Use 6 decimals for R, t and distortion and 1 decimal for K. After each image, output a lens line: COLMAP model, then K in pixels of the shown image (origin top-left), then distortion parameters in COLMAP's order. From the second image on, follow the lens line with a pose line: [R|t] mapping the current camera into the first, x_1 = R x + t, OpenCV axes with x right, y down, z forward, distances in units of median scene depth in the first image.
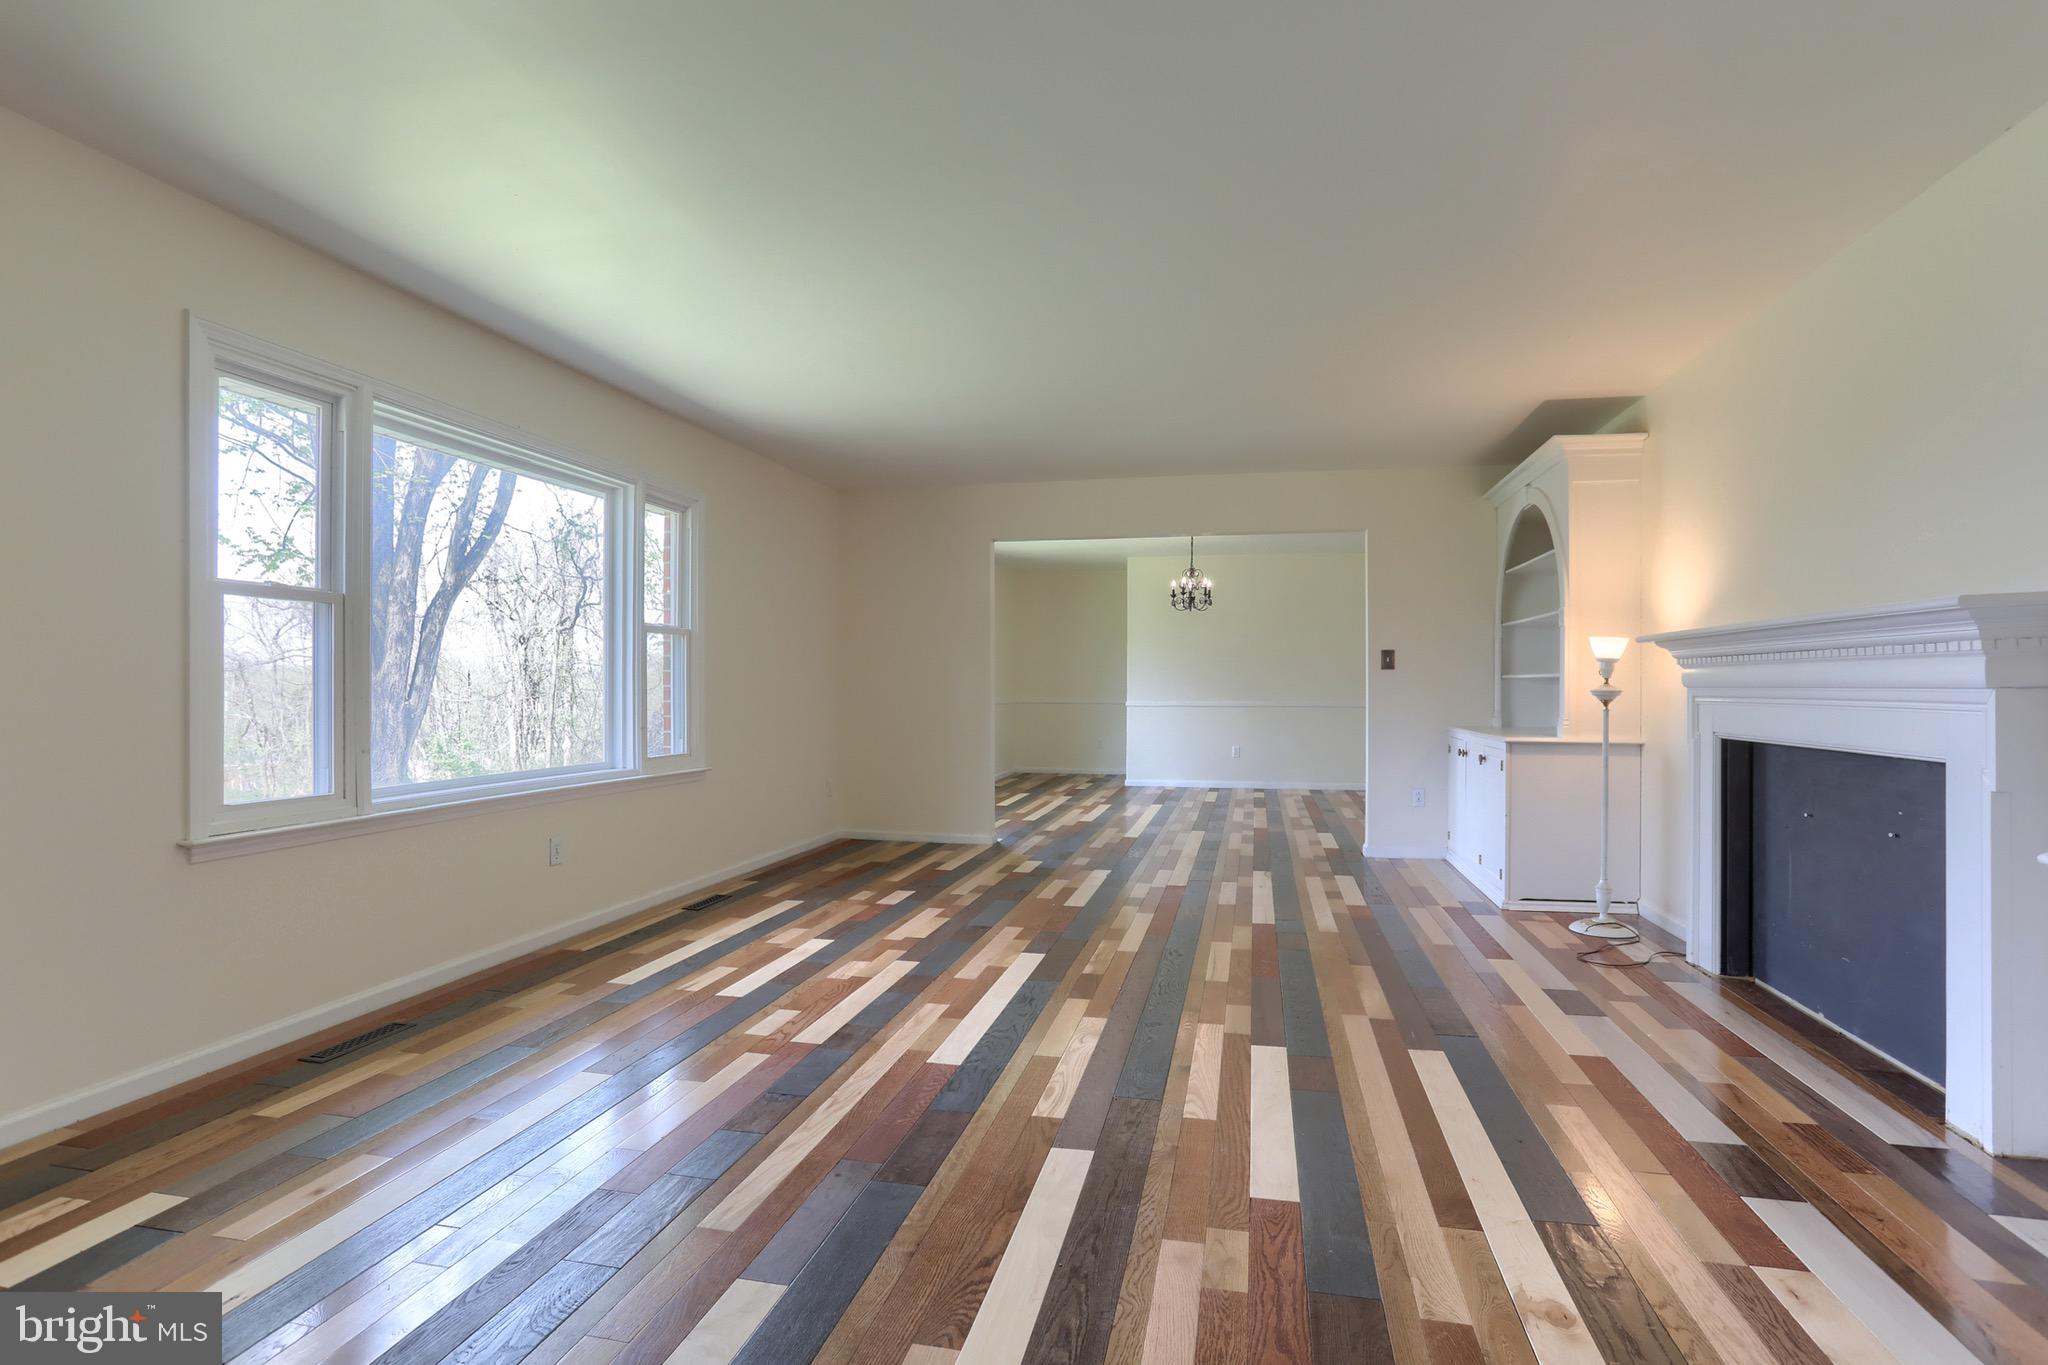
lens RADIAL K [[1047.5, 0, 999.8], [0, 1047.5, 680.8], [0, 0, 1]] dist [-0.074409, 0.057627]
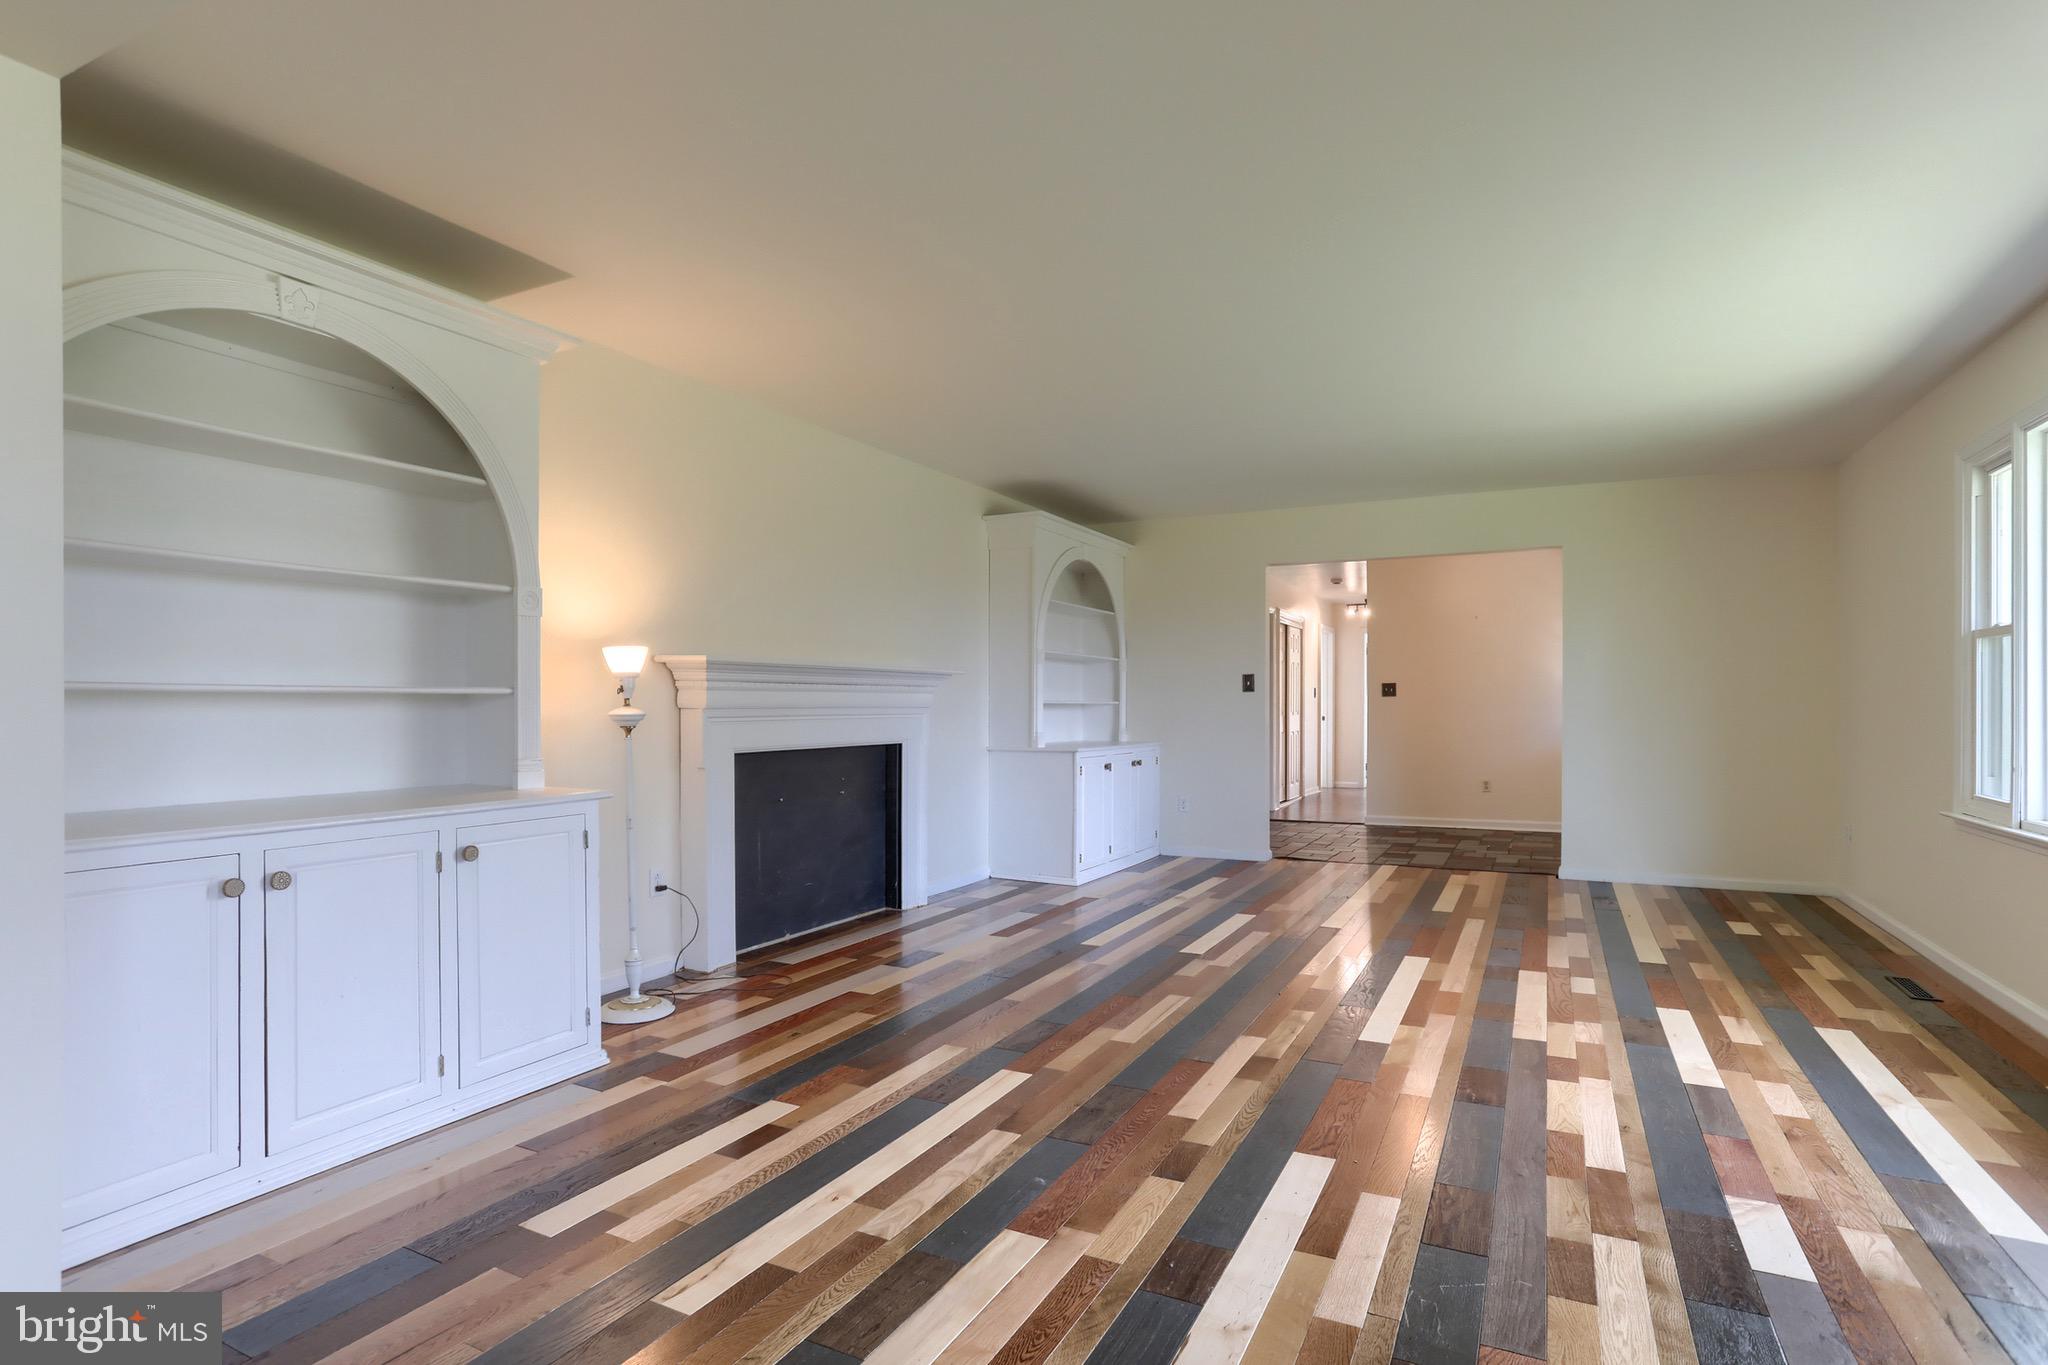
lens RADIAL K [[1047.5, 0, 999.8], [0, 1047.5, 680.8], [0, 0, 1]] dist [-0.074409, 0.057627]
pose [[-0.969105, 0.006210, 0.246572, 0.131236], [-0.000996, 0.999576, -0.029088, 0.007700], [-0.246648, -0.028435, -0.968688, 2.125448]]
